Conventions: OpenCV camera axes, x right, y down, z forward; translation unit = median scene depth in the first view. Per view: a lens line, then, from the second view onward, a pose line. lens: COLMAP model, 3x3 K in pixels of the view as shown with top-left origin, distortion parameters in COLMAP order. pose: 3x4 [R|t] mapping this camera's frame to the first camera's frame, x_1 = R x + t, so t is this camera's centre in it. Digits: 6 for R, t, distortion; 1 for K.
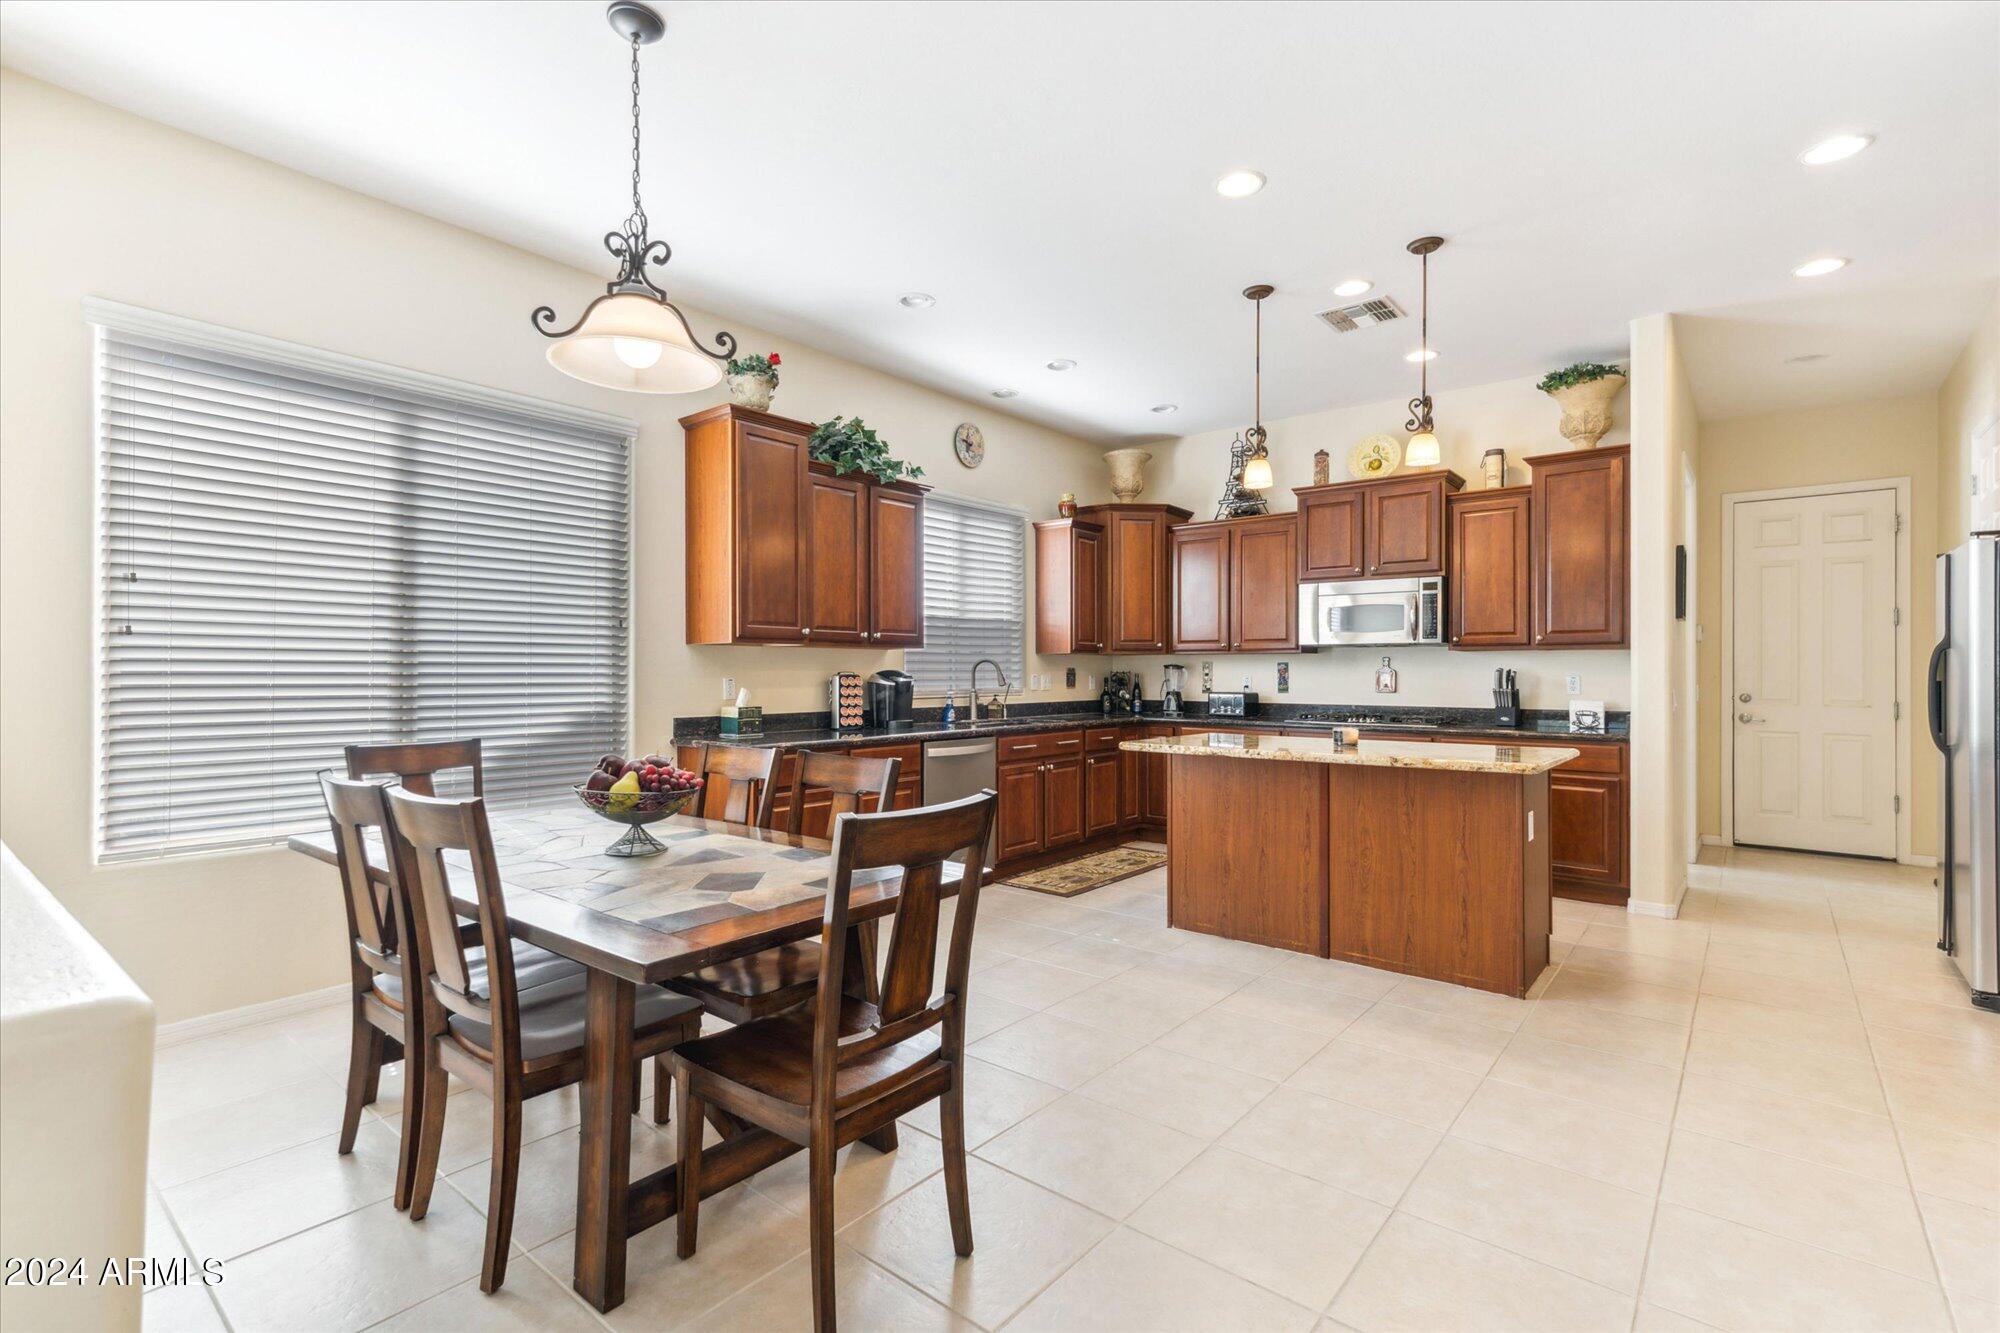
lens RADIAL K [[921.9, 0, 1000.1], [0, 921.9, 671.5], [0, 0, 1]] dist [0.006150, 0.001169]
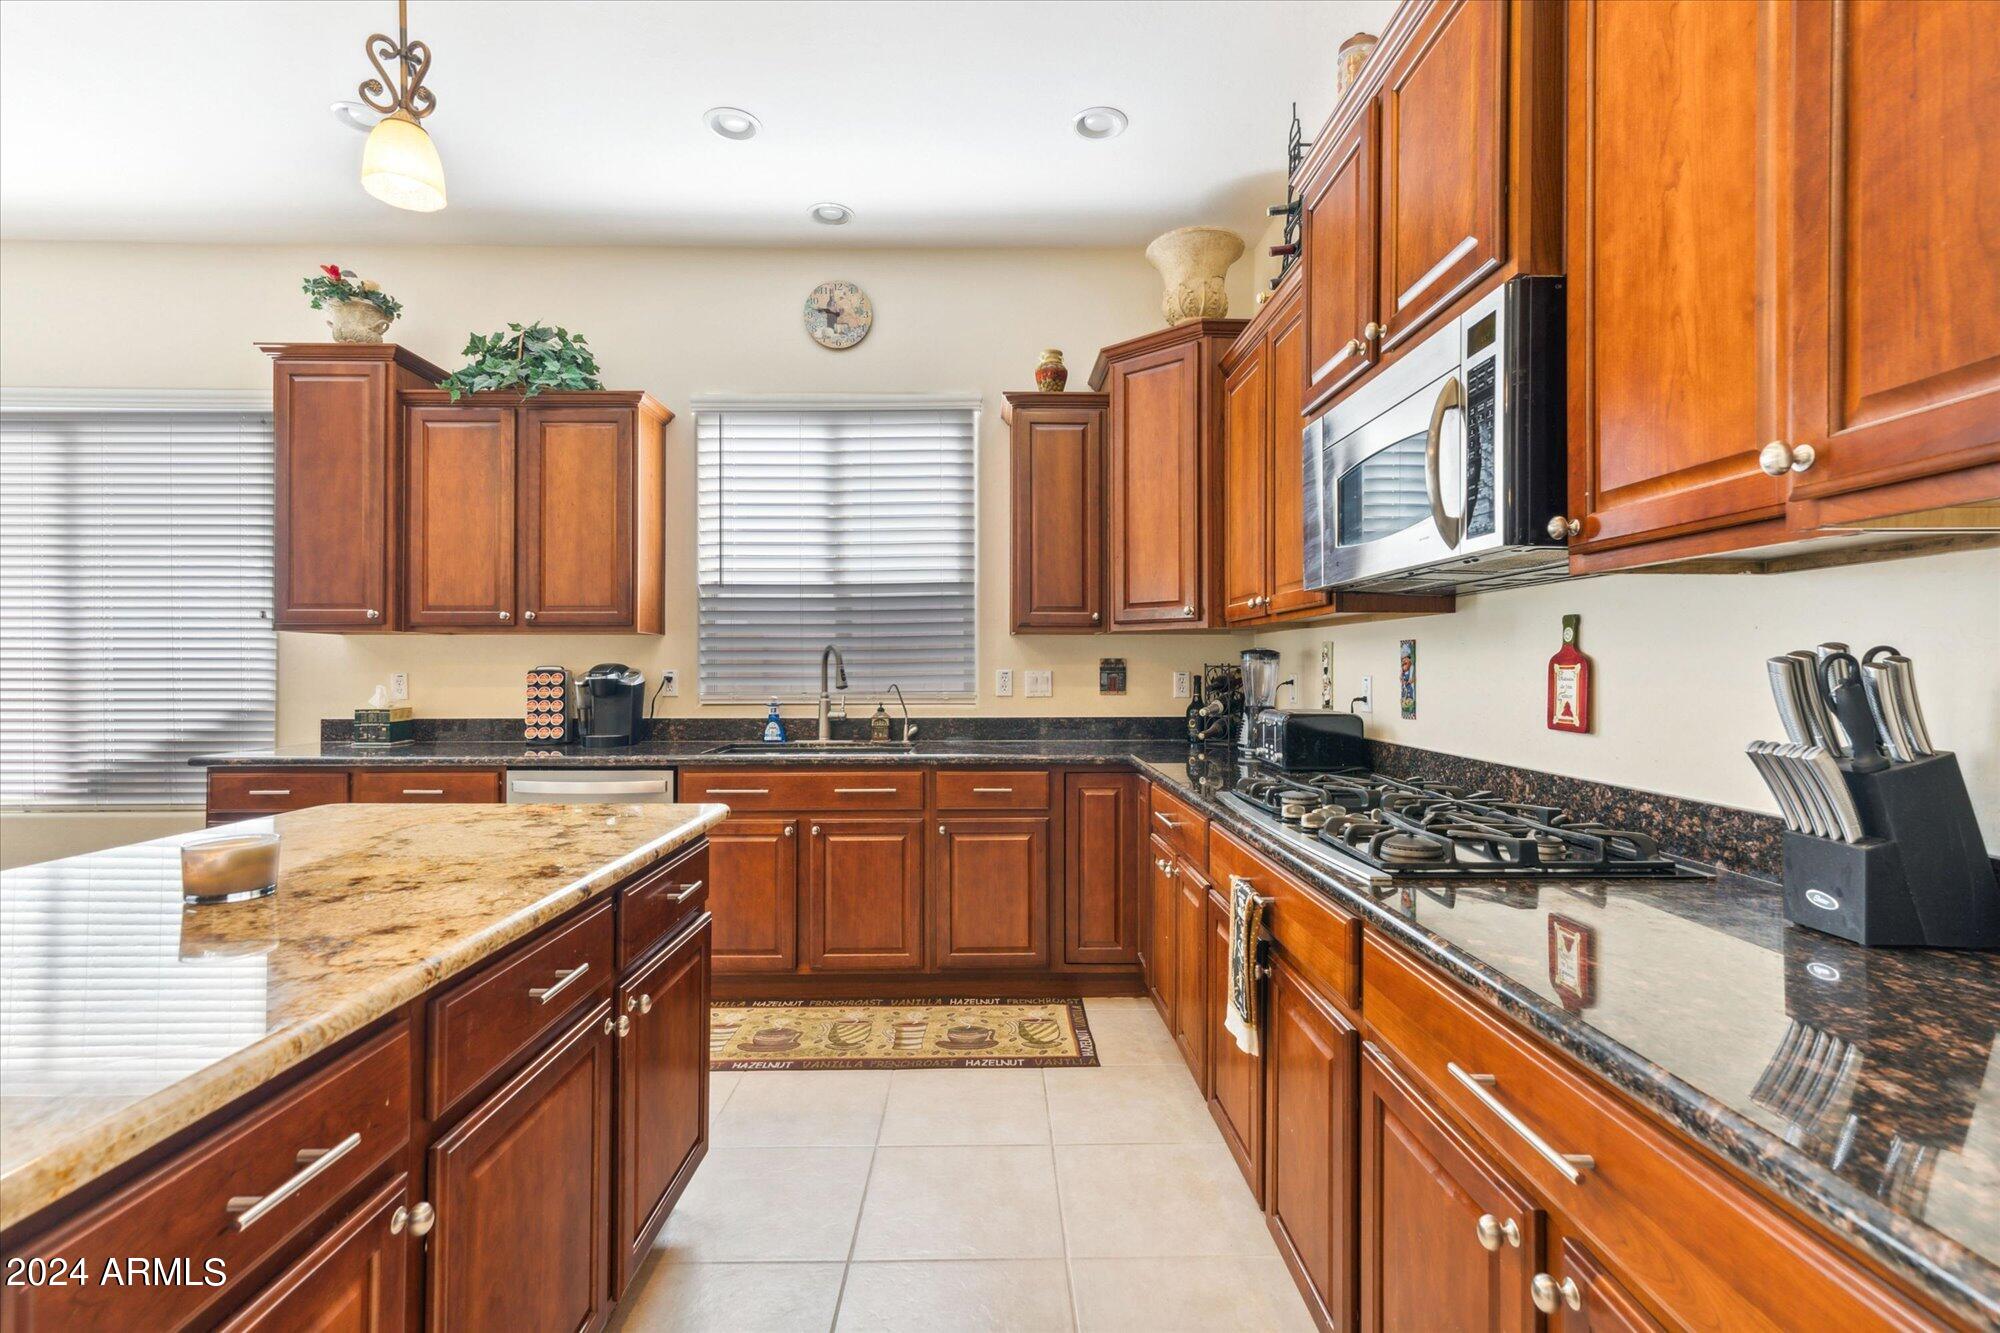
lens RADIAL K [[921.9, 0, 1002.6], [0, 921.9, 664.4], [0, 0, 1]] dist [0.006150, 0.001169]
pose [[0.642235, -0.003666, -0.766499, 0.596864], [0.001770, 0.999993, -0.003300, 0.001851], [0.766505, 0.000762, 0.642237, 0.749356]]
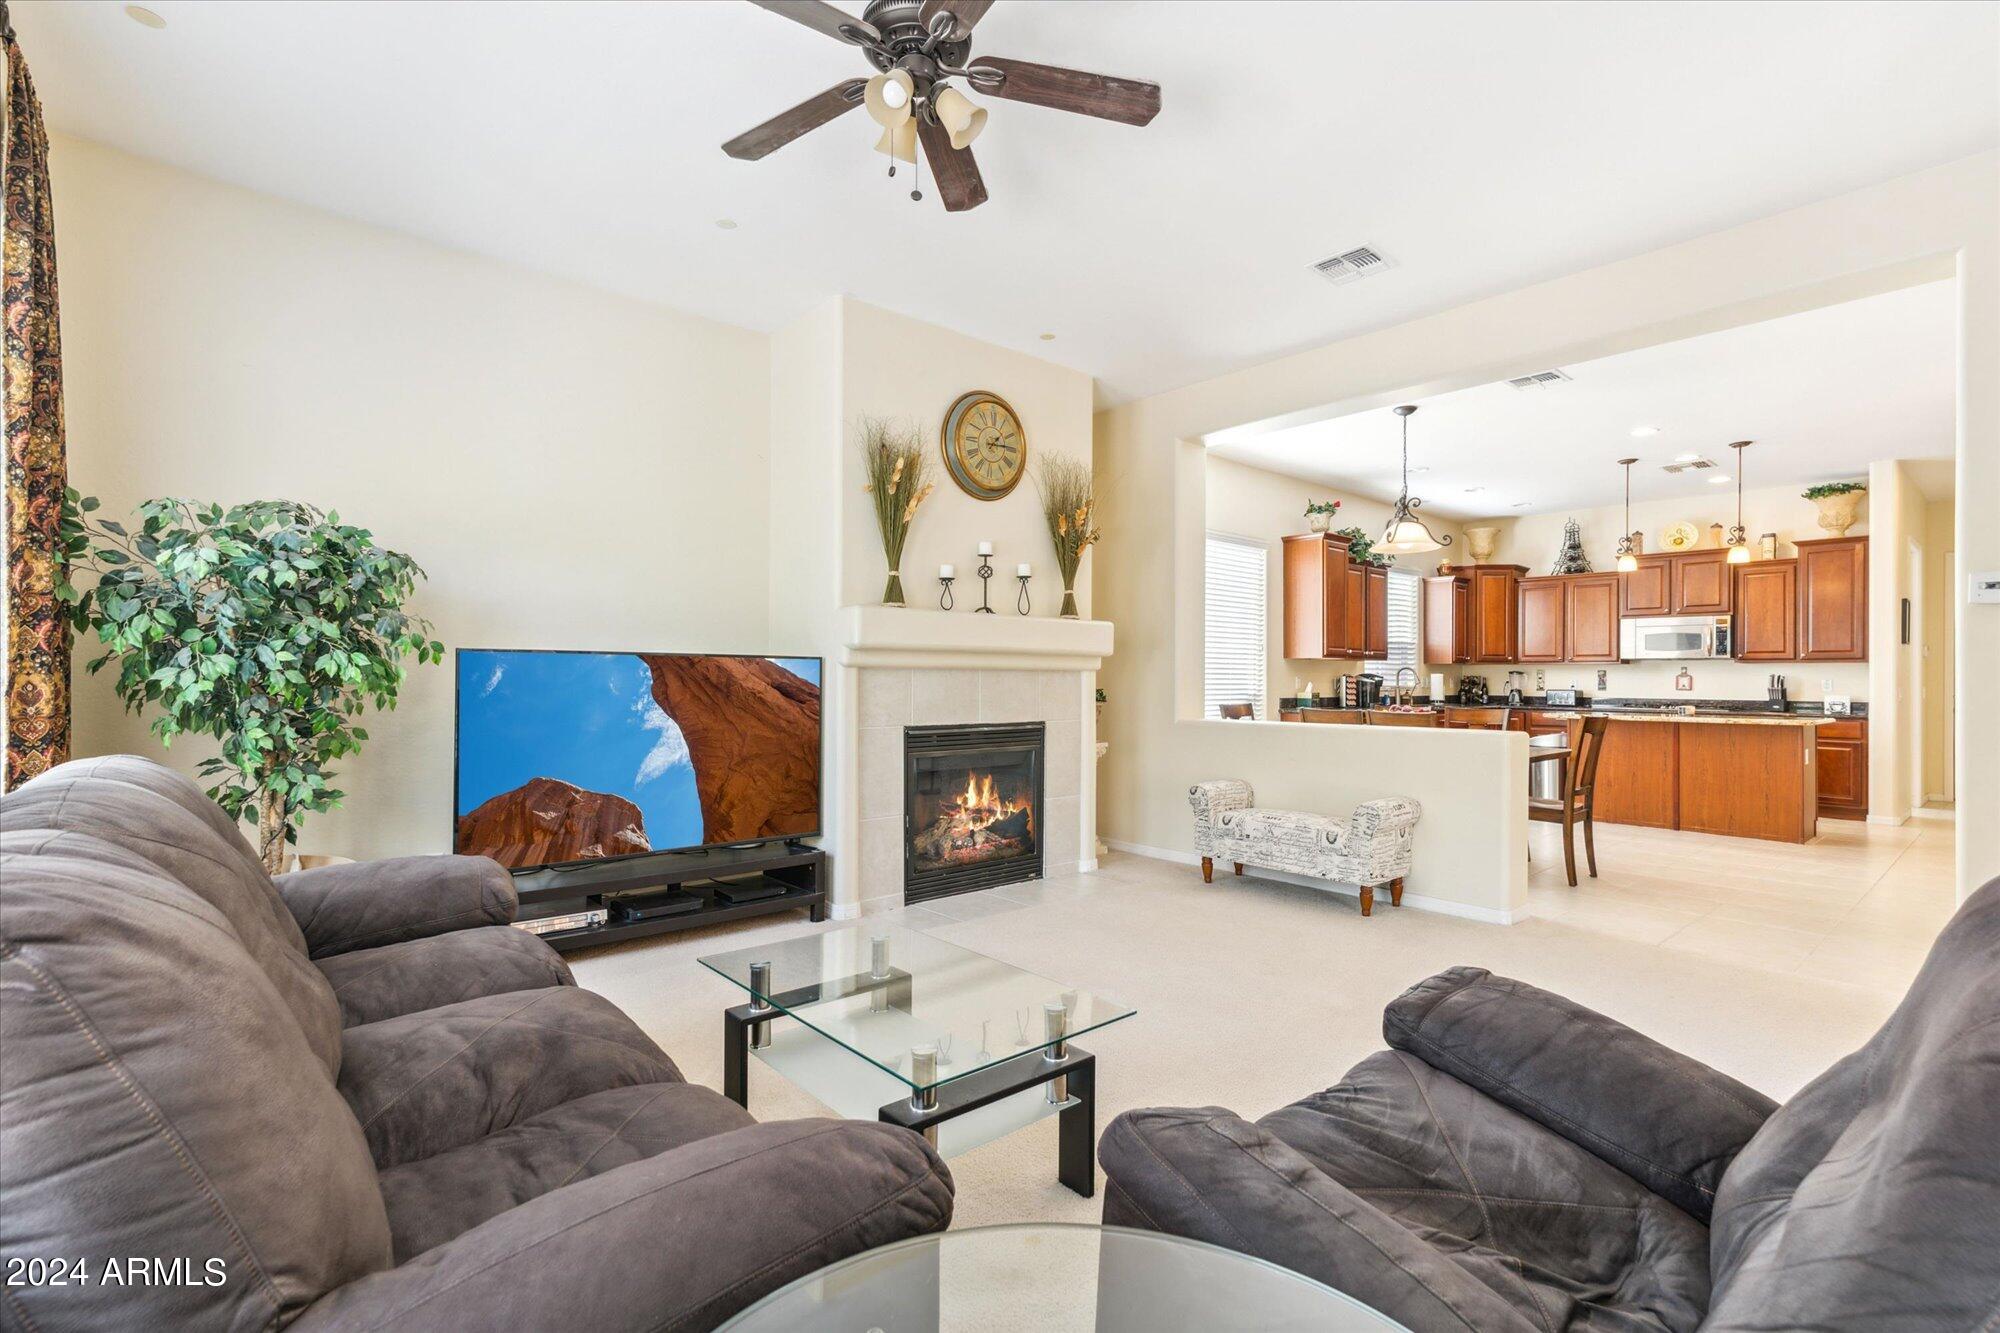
lens RADIAL K [[921.9, 0, 989.3], [0, 921.9, 675.2], [0, 0, 1]] dist [0.006150, 0.001169]
pose [[0.986543, 0.005828, -0.163398, -0.512508], [-0.006631, 0.999968, -0.004372, 0.013740], [0.163368, 0.005397, 0.986550, -0.764725]]
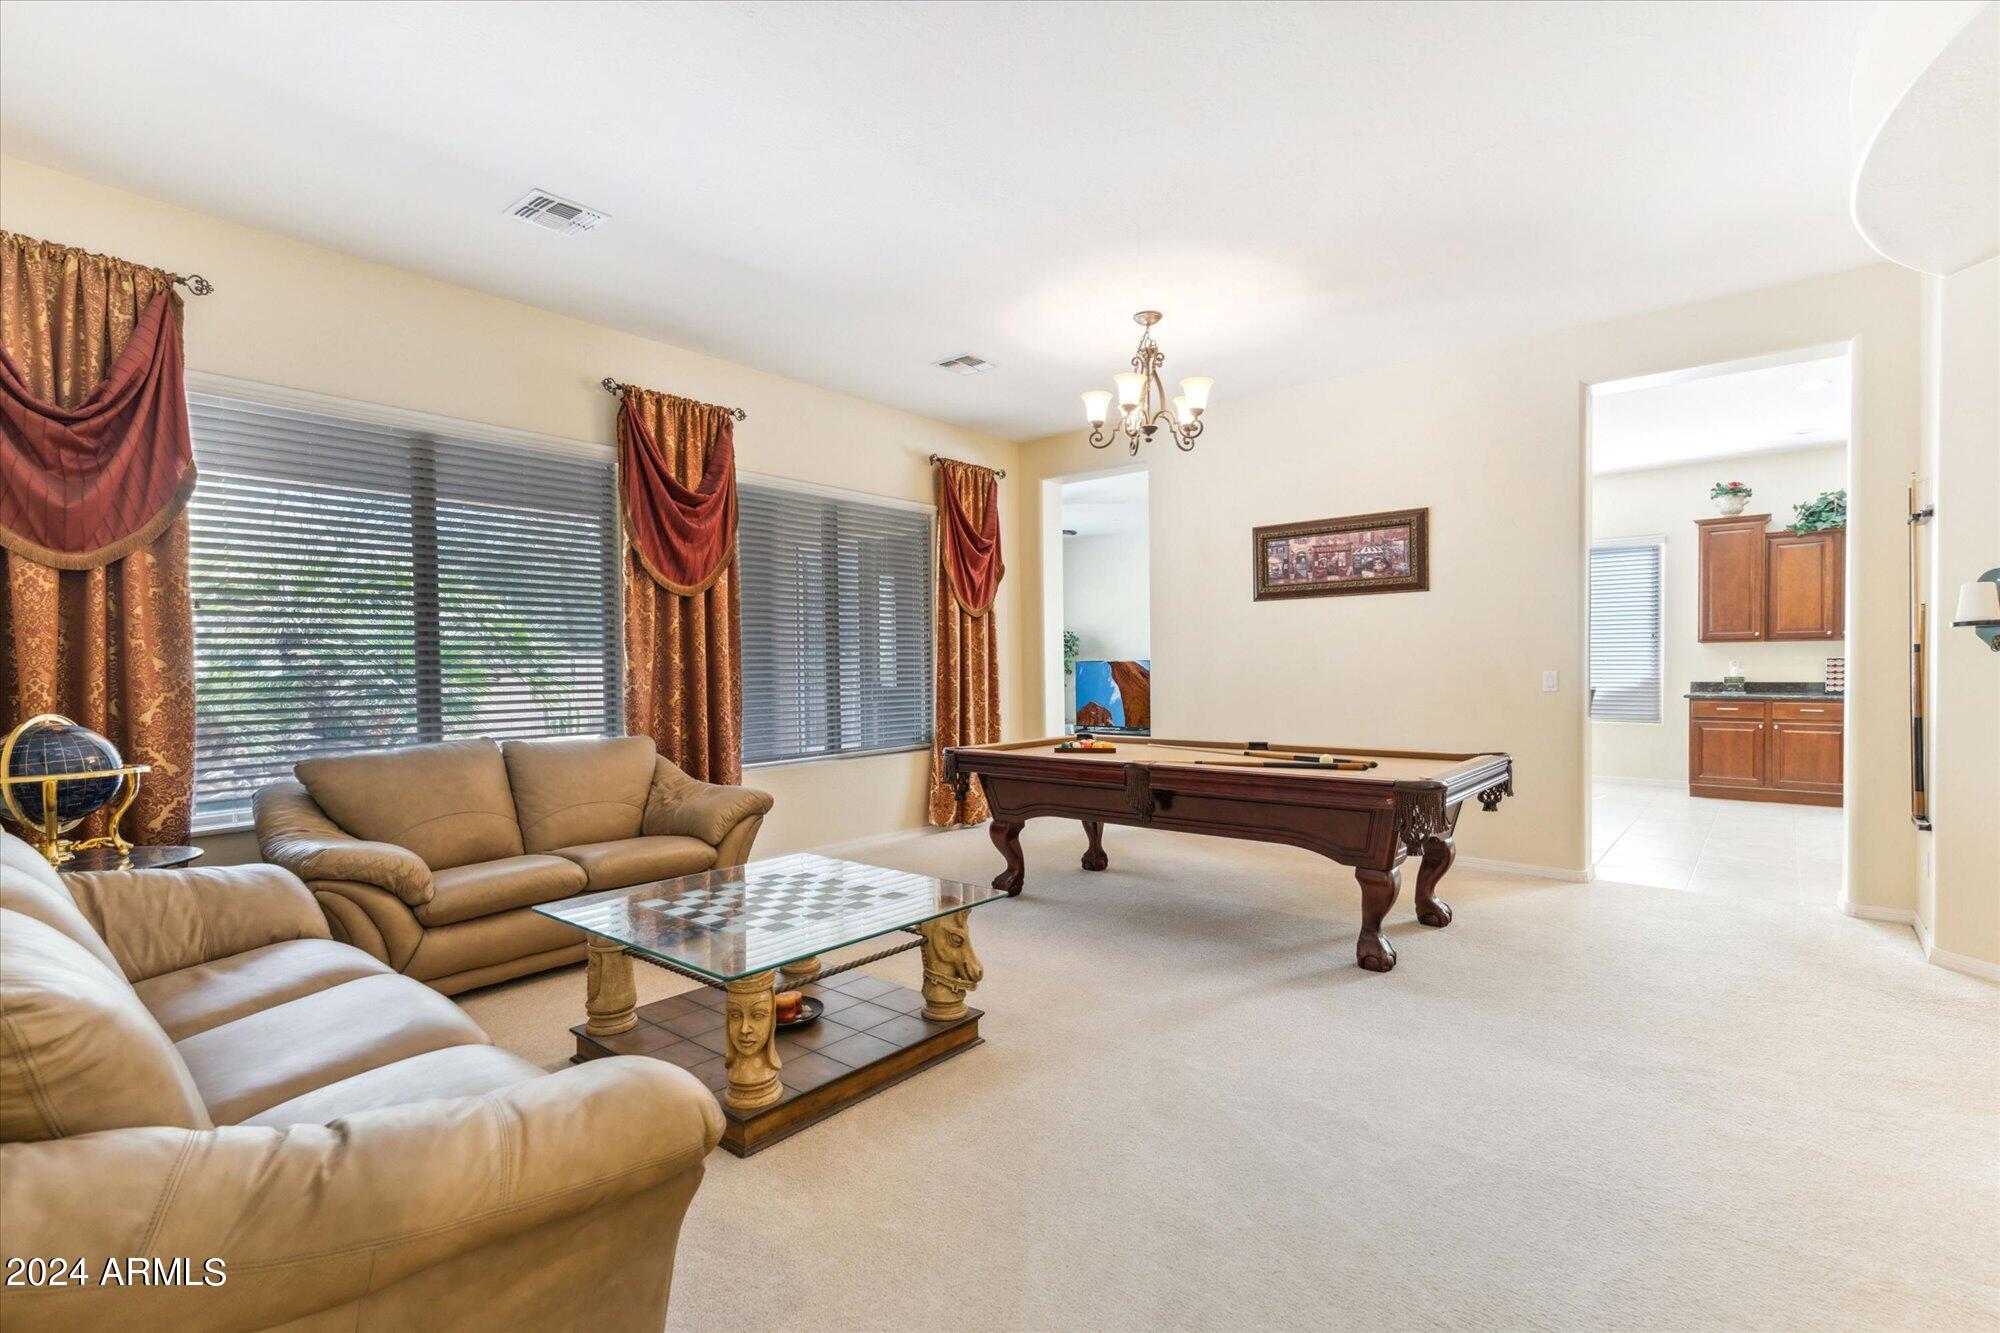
lens RADIAL K [[921.9, 0, 986.6], [0, 921.9, 673.5], [0, 0, 1]] dist [0.006150, 0.001169]
pose [[0.001764, -0.003191, -0.999993, 1.290278], [0.002116, 0.999993, -0.003188, 0.028717], [0.999996, -0.002110, 0.001771, -0.398620]]
